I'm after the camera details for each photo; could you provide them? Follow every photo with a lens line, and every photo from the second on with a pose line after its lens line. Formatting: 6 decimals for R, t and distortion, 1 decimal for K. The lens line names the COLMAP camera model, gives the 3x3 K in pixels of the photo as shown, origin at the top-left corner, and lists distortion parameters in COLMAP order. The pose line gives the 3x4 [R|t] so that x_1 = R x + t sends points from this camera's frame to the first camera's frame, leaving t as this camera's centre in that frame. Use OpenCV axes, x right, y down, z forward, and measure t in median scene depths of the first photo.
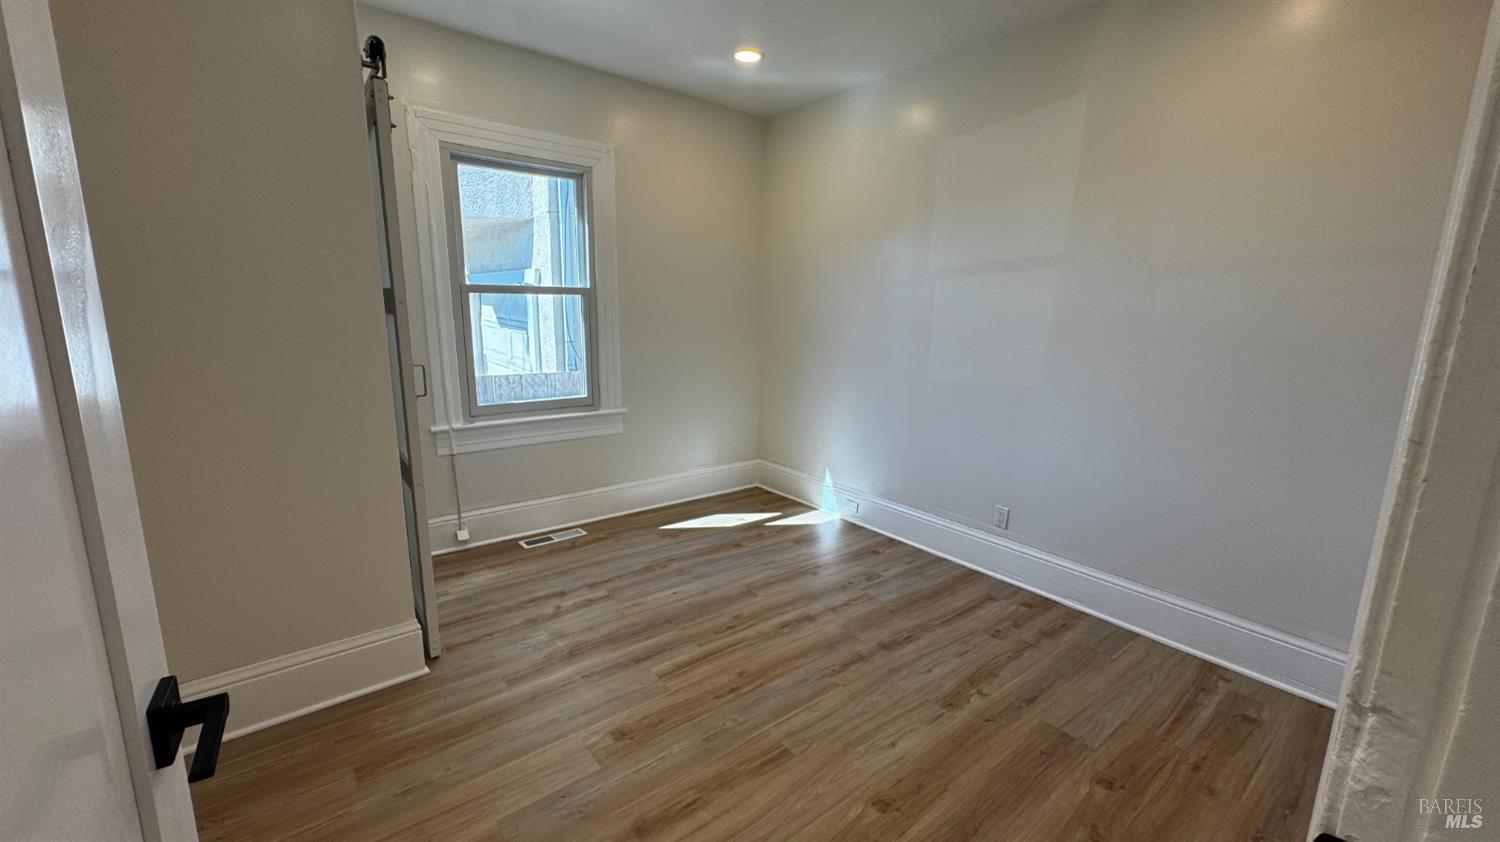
lens RADIAL K [[597.7, 0, 750.0], [0, 597.7, 421.0], [0, 0, 1]] dist [0.000083, 0.000040]
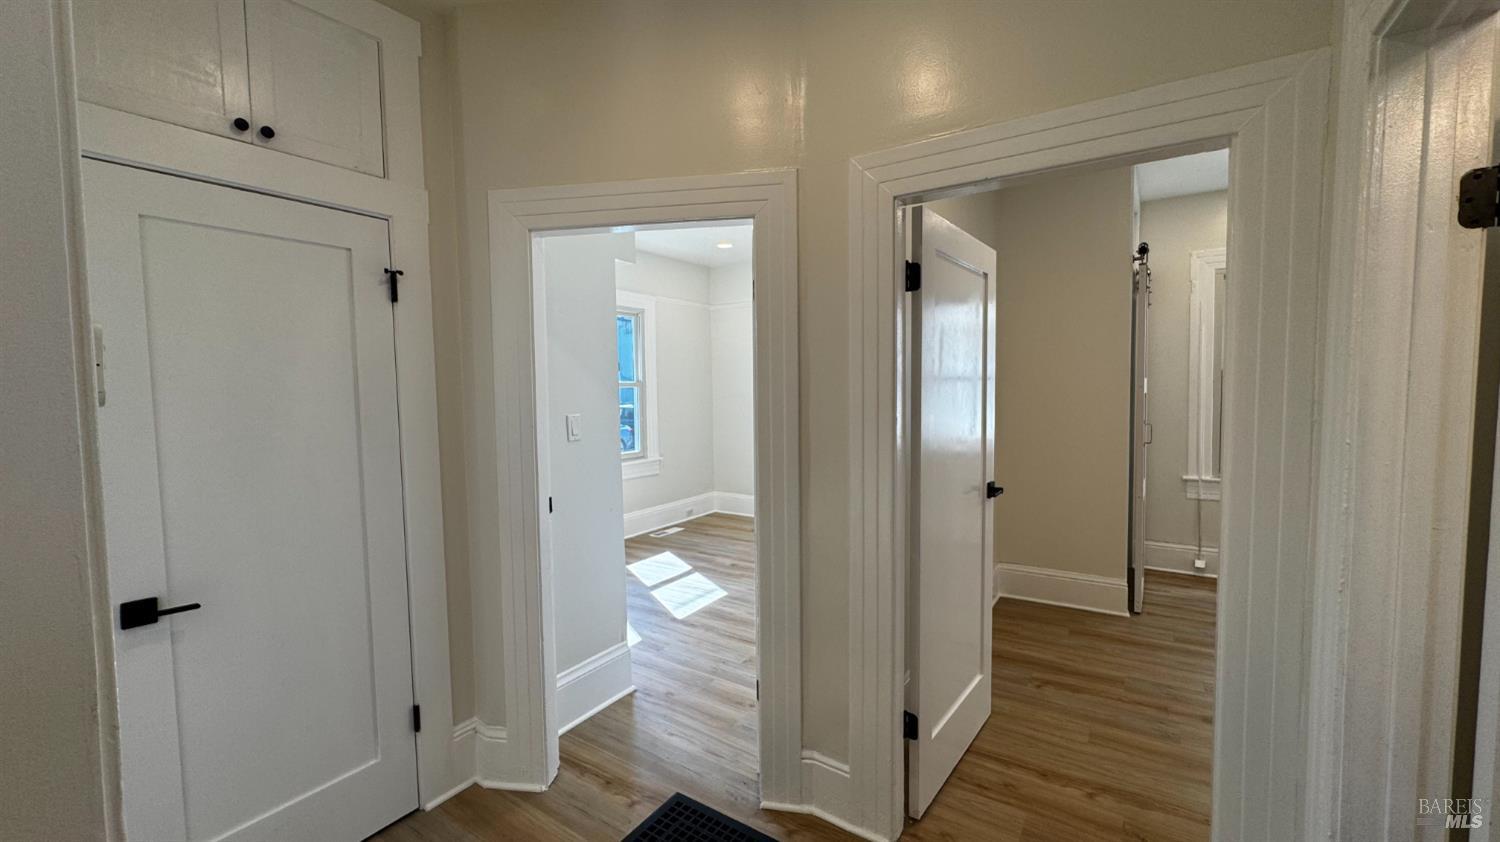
lens RADIAL K [[597.7, 0, 750.0], [0, 597.7, 421.0], [0, 0, 1]] dist [0.000083, 0.000040]
pose [[0.302111, 0.035201, -0.952623, 0.651267], [-0.161547, 0.986755, -0.014770, 0.096145], [0.939485, 0.158355, 0.303796, -0.505581]]
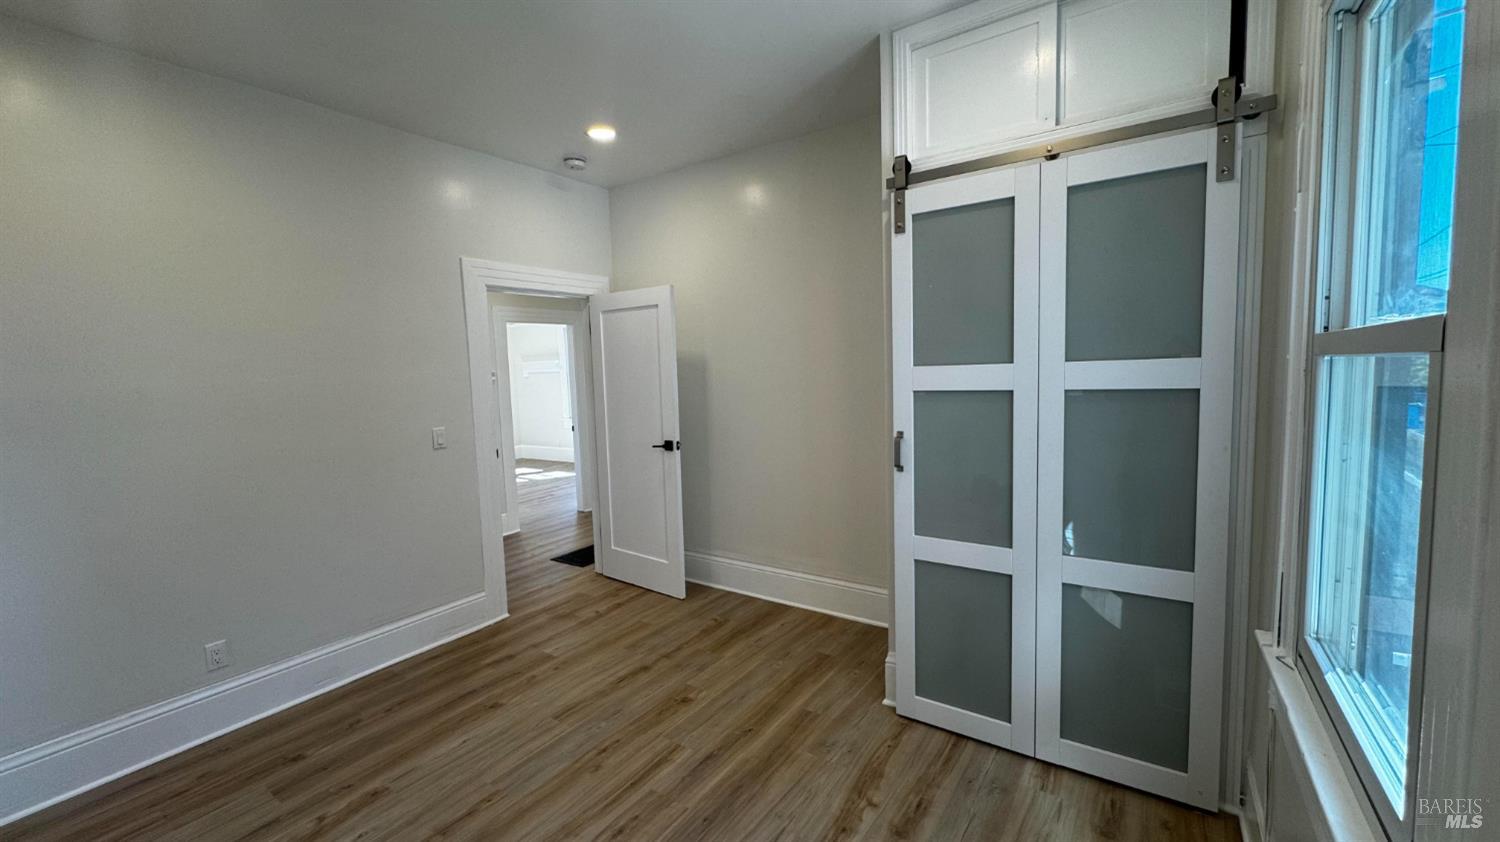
lens RADIAL K [[597.7, 0, 750.0], [0, 597.7, 421.0], [0, 0, 1]] dist [0.000083, 0.000040]
pose [[-0.957190, 0.037909, -0.286966, 0.005050], [-0.039257, 0.965226, 0.258452, -0.376294], [0.286785, 0.258653, -0.922417, 1.844945]]
